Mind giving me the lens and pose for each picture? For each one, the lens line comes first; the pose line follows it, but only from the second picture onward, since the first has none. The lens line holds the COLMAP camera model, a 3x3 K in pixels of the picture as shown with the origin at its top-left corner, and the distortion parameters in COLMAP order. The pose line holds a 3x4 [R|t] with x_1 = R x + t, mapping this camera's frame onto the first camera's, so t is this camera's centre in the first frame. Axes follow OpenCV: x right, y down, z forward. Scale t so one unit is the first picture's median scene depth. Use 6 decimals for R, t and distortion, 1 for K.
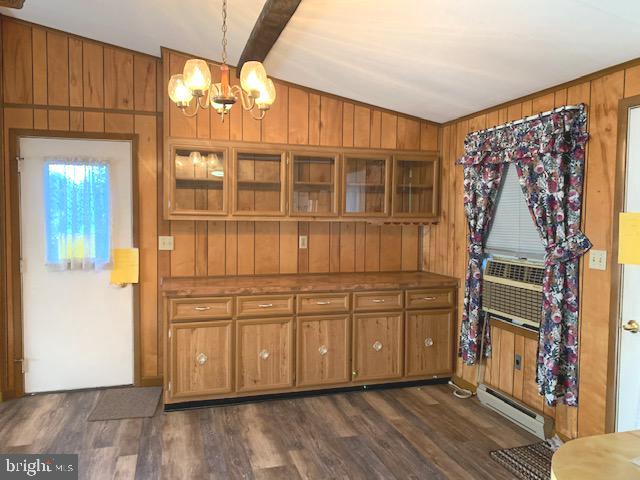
lens RADIAL K [[485.6, 0, 319.5], [0, 485.6, 239.3], [0, 0, 1]] dist [0.023431, -0.011283]
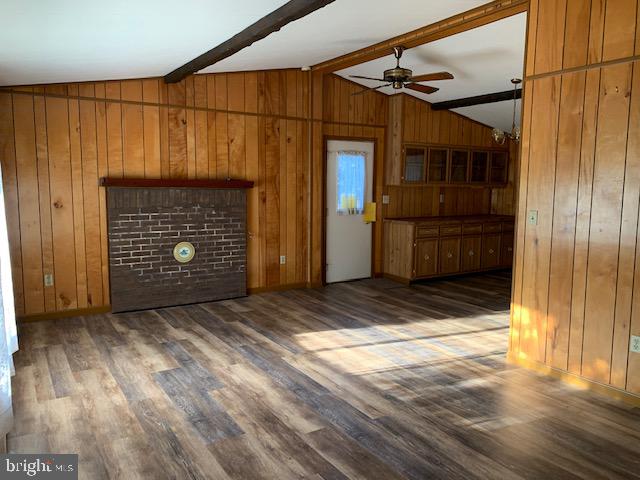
lens RADIAL K [[485.6, 0, 314.6], [0, 485.6, 239.1], [0, 0, 1]] dist [0.023431, -0.011283]
pose [[0.960569, -0.030878, 0.276322, -1.130808], [0.010793, 0.997206, 0.073917, 0.019734], [-0.277832, -0.068020, 0.958218, -0.696336]]
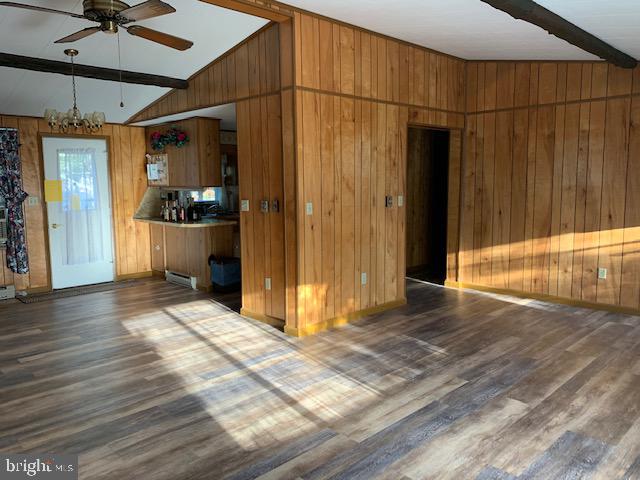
lens RADIAL K [[485.6, 0, 315.0], [0, 485.6, 236.2], [0, 0, 1]] dist [0.023431, -0.011283]
pose [[-0.456653, -0.111849, 0.882586, -1.478164], [0.047601, 0.987572, 0.149783, -0.054004], [-0.888370, 0.110411, -0.445654, 0.632230]]
